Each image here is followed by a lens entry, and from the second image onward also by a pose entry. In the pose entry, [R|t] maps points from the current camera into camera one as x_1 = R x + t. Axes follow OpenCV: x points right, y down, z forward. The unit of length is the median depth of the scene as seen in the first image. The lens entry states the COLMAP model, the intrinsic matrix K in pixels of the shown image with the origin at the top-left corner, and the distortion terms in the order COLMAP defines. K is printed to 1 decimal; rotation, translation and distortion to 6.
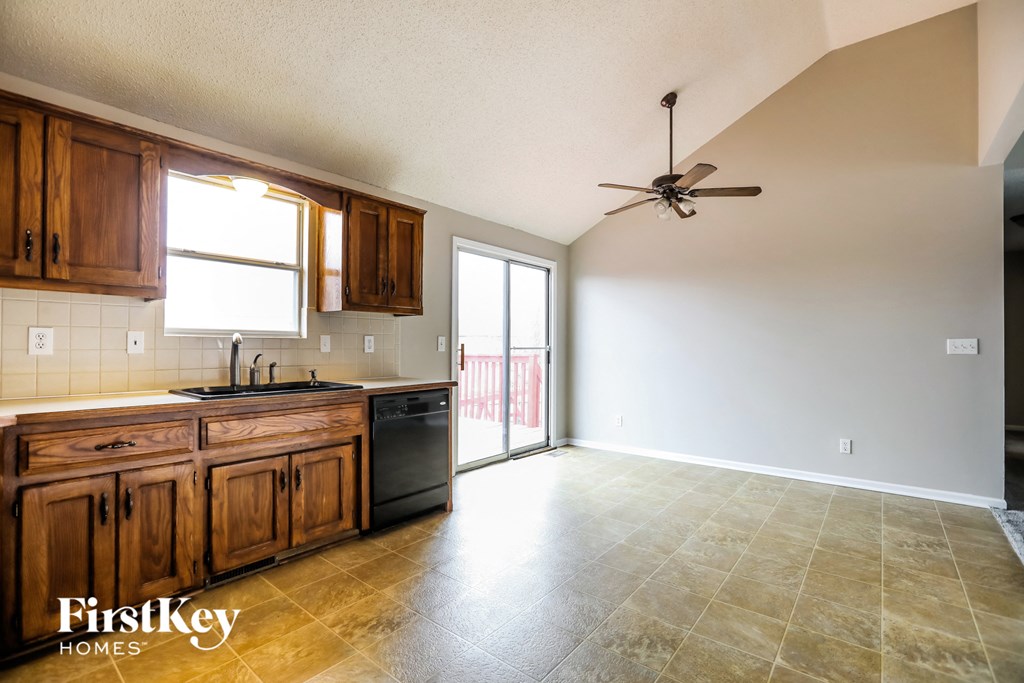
lens RADIAL K [[463.8, 0, 508.9], [0, 463.8, 341.1], [0, 0, 1]] dist [-0.028700, 0.002344]
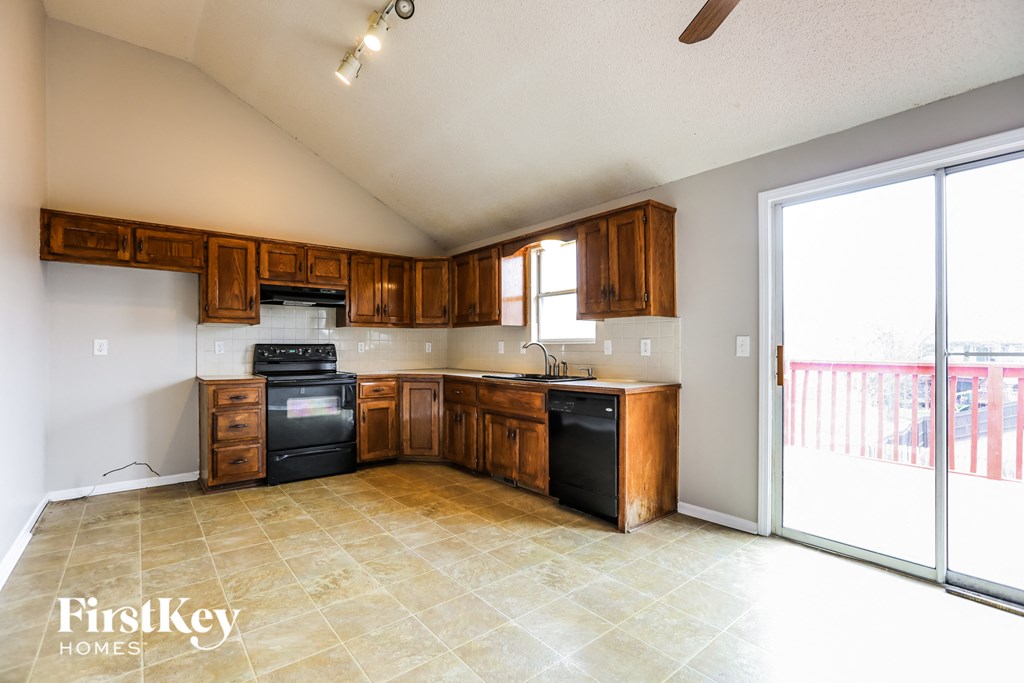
lens RADIAL K [[463.8, 0, 515.2], [0, 463.8, 358.1], [0, 0, 1]] dist [-0.028700, 0.002344]
pose [[-0.191126, 0.014319, -0.981461, 1.198853], [0.009624, 0.999873, 0.012713, 0.021853], [0.981518, -0.007015, -0.191239, 1.464024]]
